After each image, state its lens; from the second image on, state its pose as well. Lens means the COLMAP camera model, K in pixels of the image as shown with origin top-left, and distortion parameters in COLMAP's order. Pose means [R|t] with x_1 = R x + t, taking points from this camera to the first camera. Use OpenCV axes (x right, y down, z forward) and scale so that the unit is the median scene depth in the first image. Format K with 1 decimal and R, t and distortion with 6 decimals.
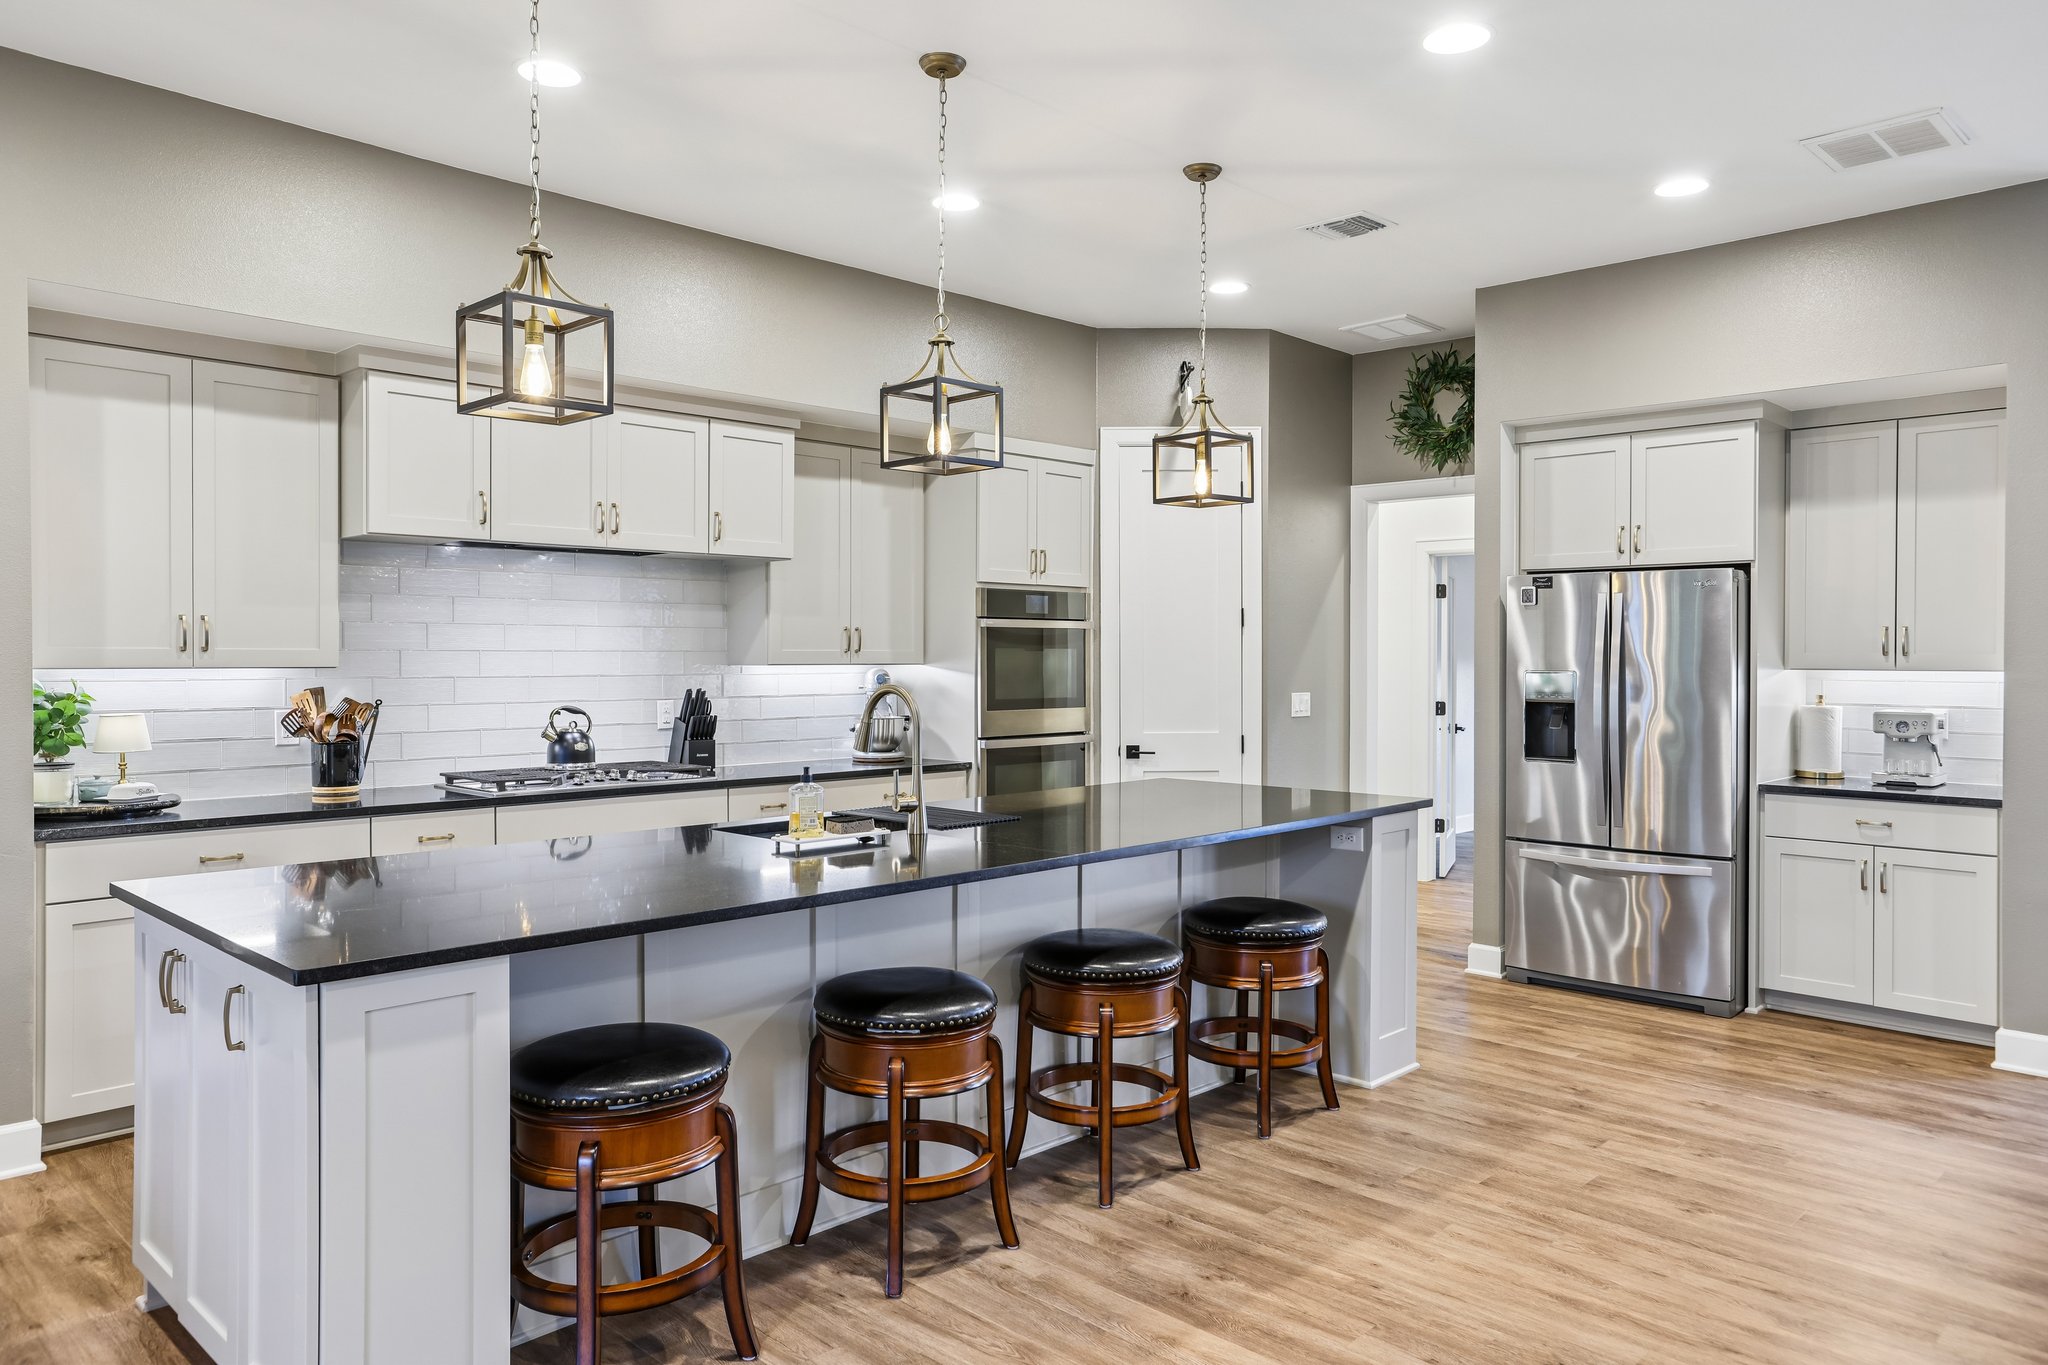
lens RADIAL K [[1397.9, 0, 1024.0], [0, 1397.9, 682.5], [0, 0, 1]] dist [0.000226, 0.000009]
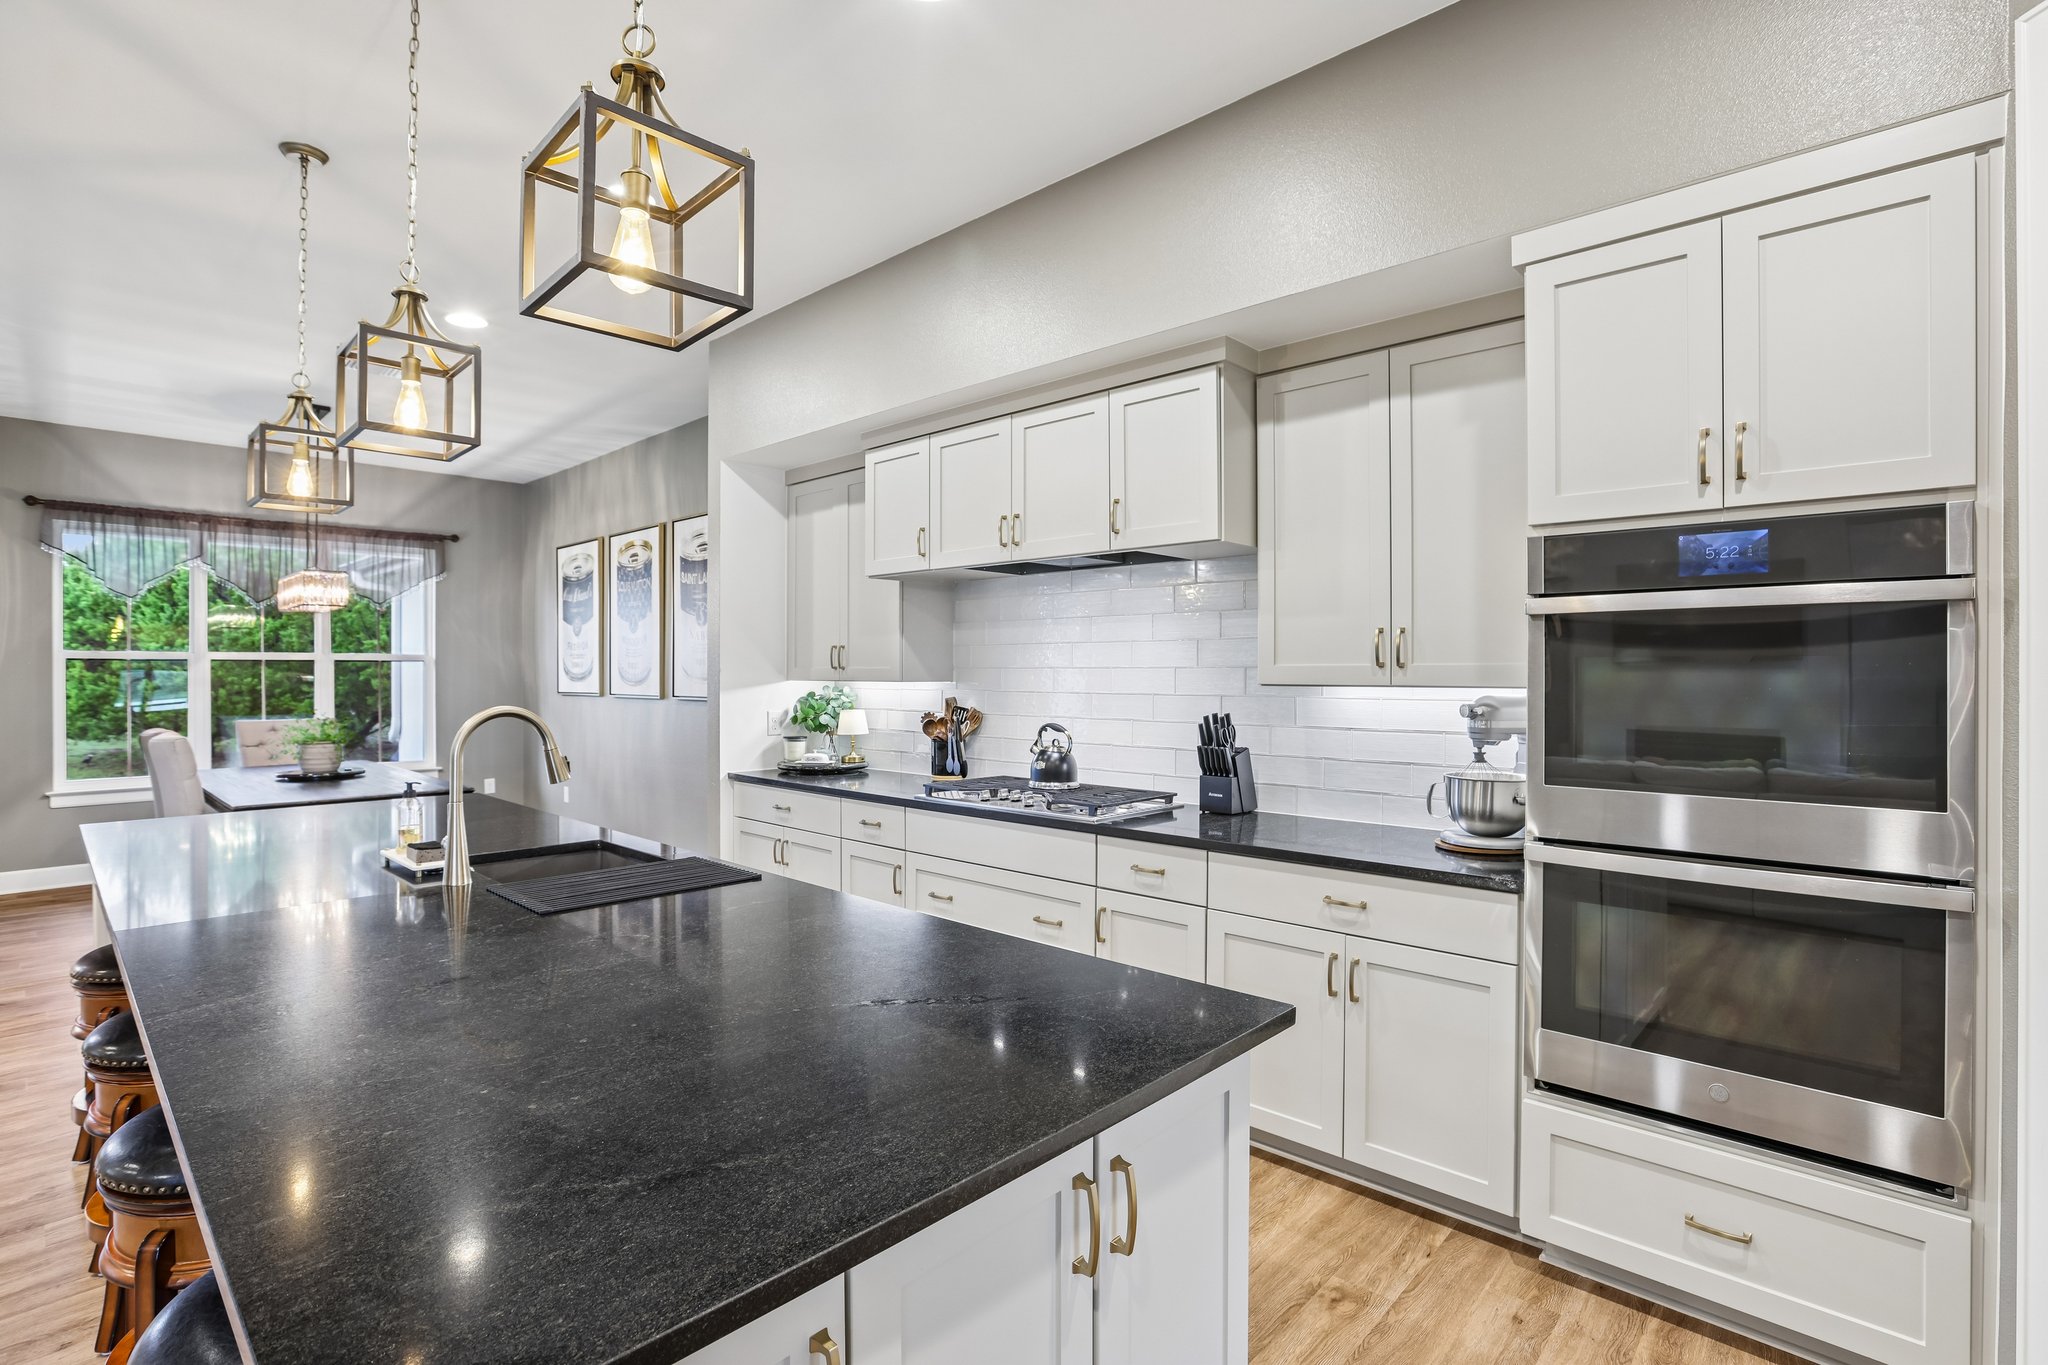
lens RADIAL K [[994.9, 0, 1024.0], [0, 994.9, 682.5], [0, 0, 1]] dist [-0.000686, -0.000008]
pose [[0.027021, 0.010283, -0.999582, 0.379868], [-0.019565, 0.999761, 0.009756, -0.018326], [0.999443, 0.019293, 0.027215, 0.948005]]
